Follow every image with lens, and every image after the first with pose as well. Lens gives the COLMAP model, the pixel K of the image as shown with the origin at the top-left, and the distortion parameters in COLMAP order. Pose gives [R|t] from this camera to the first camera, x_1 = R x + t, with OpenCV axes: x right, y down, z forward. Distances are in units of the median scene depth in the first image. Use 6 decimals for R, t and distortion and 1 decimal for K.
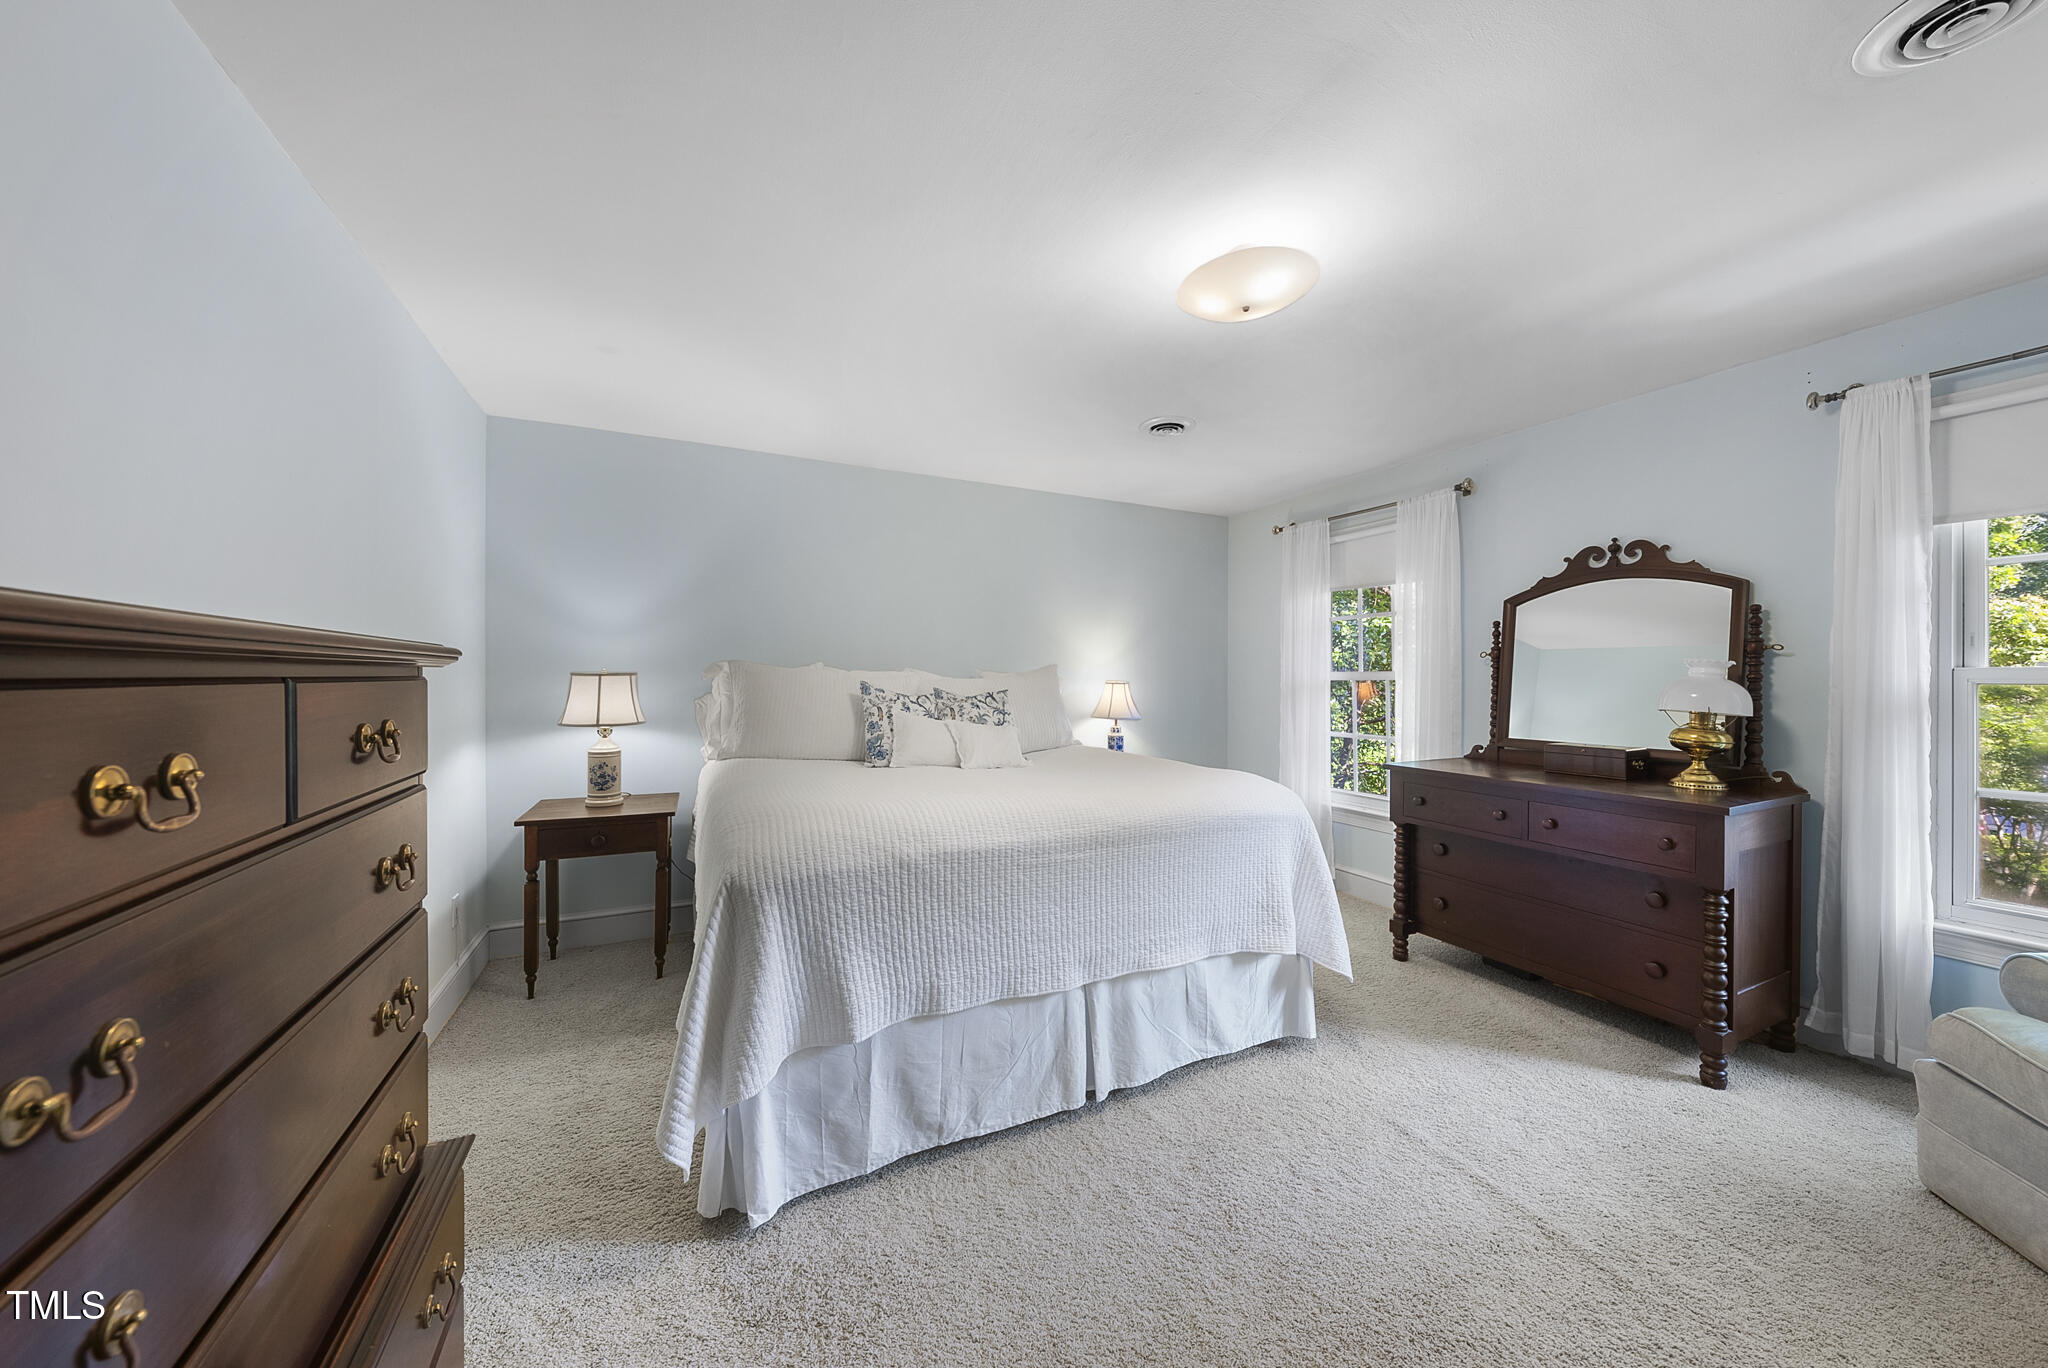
lens RADIAL K [[712.2, 0, 1015.7], [0, 712.2, 682.0], [0, 0, 1]] dist [-0.002106, 0.000399]
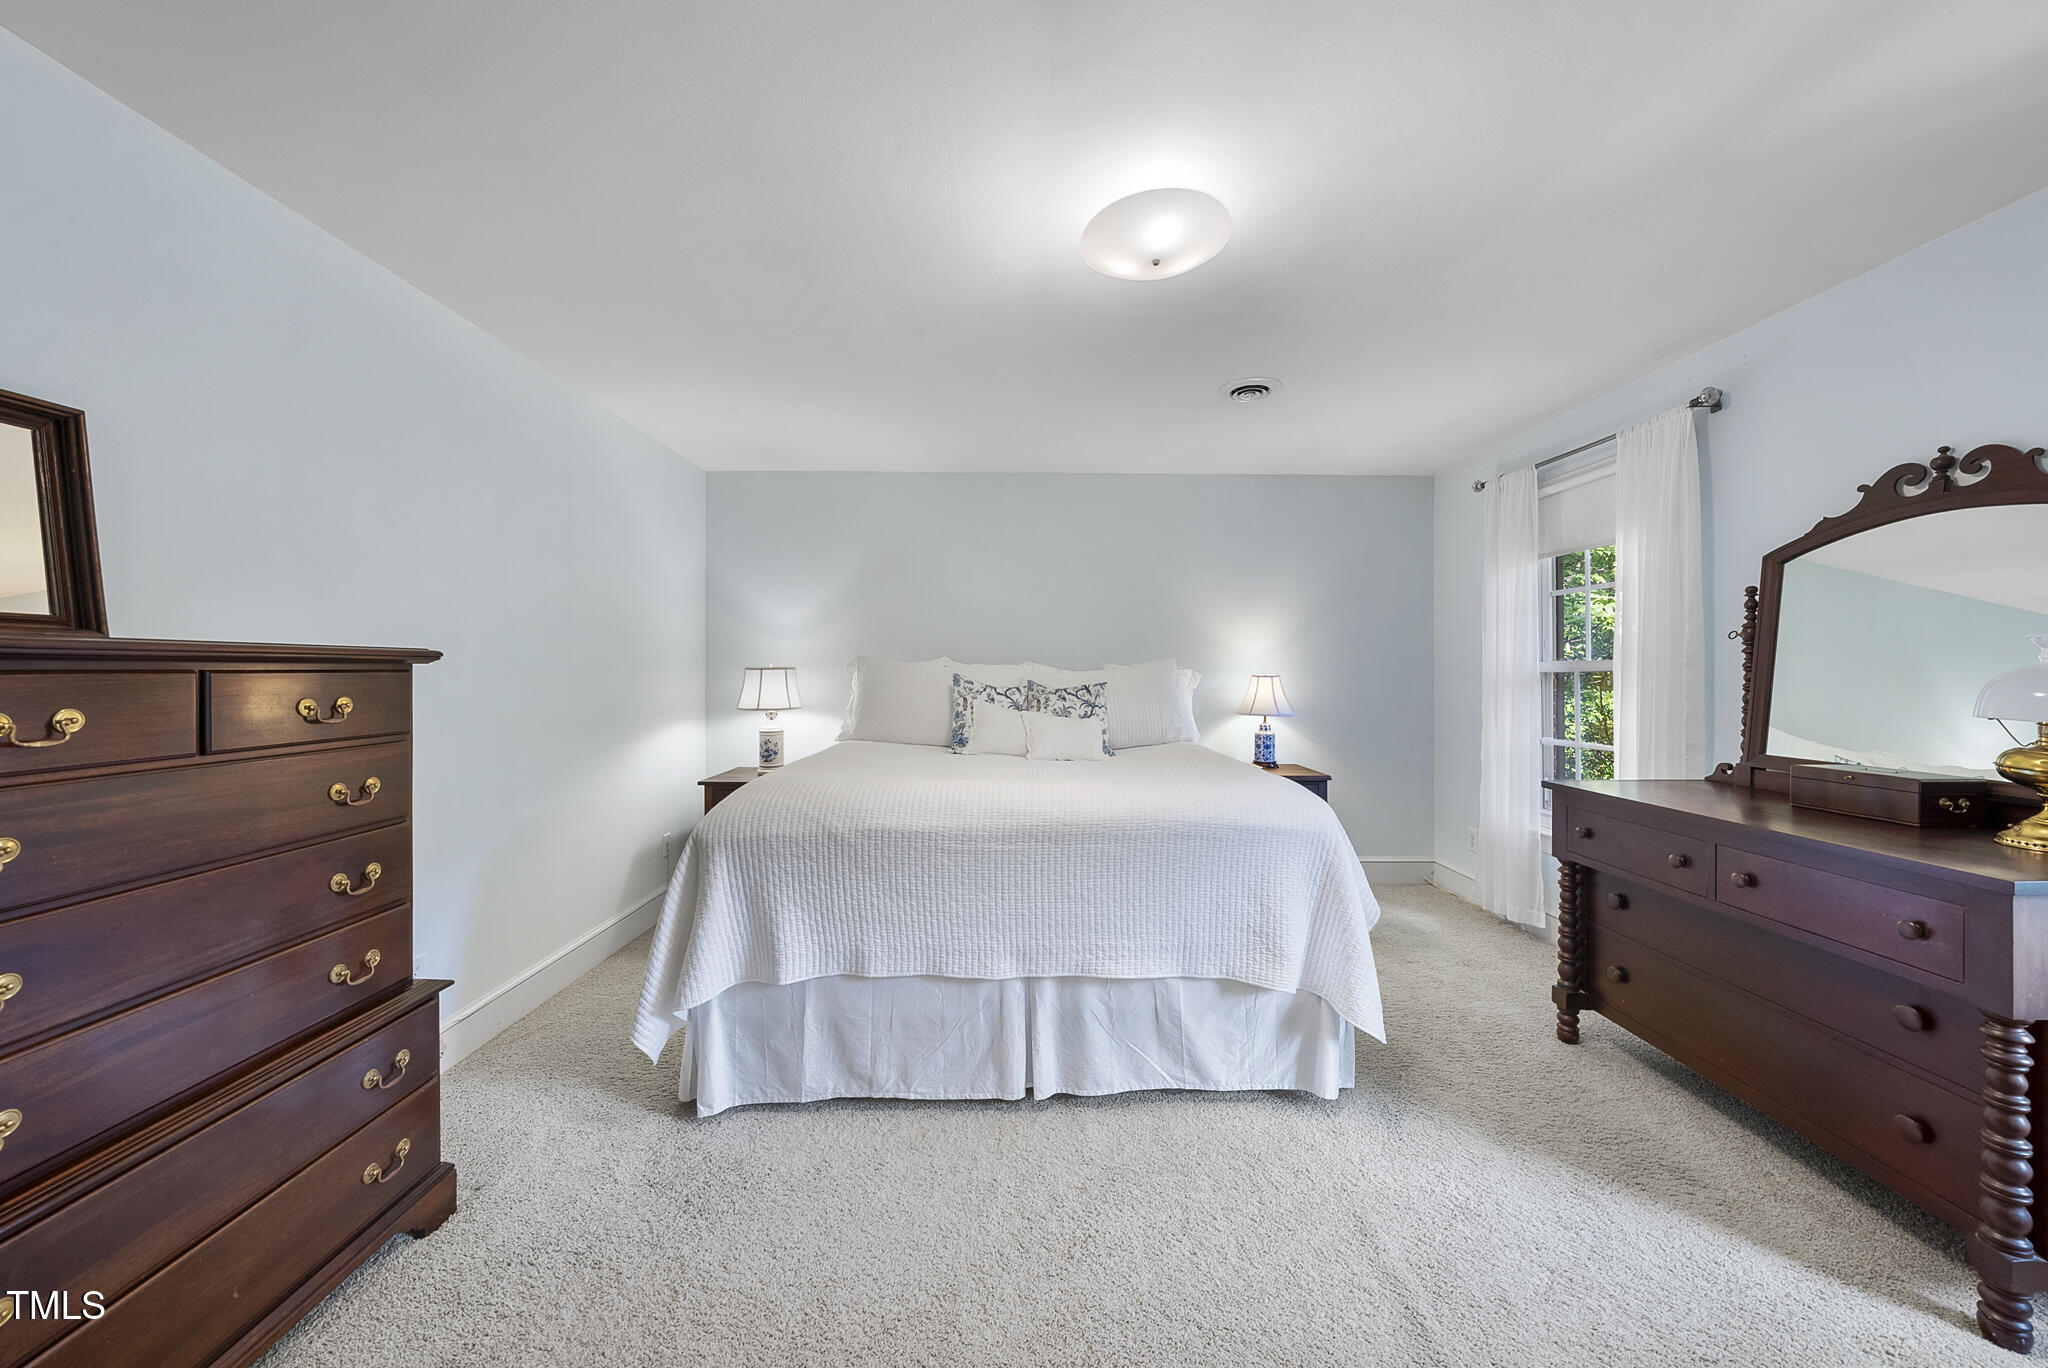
lens RADIAL K [[712.2, 0, 1012.5], [0, 712.2, 672.5], [0, 0, 1]] dist [-0.002106, 0.000399]
pose [[0.901321, -0.002408, -0.433145, 0.431488], [0.000500, 0.999990, -0.004518, 0.002110], [0.433151, 0.003856, 0.901313, 0.079740]]
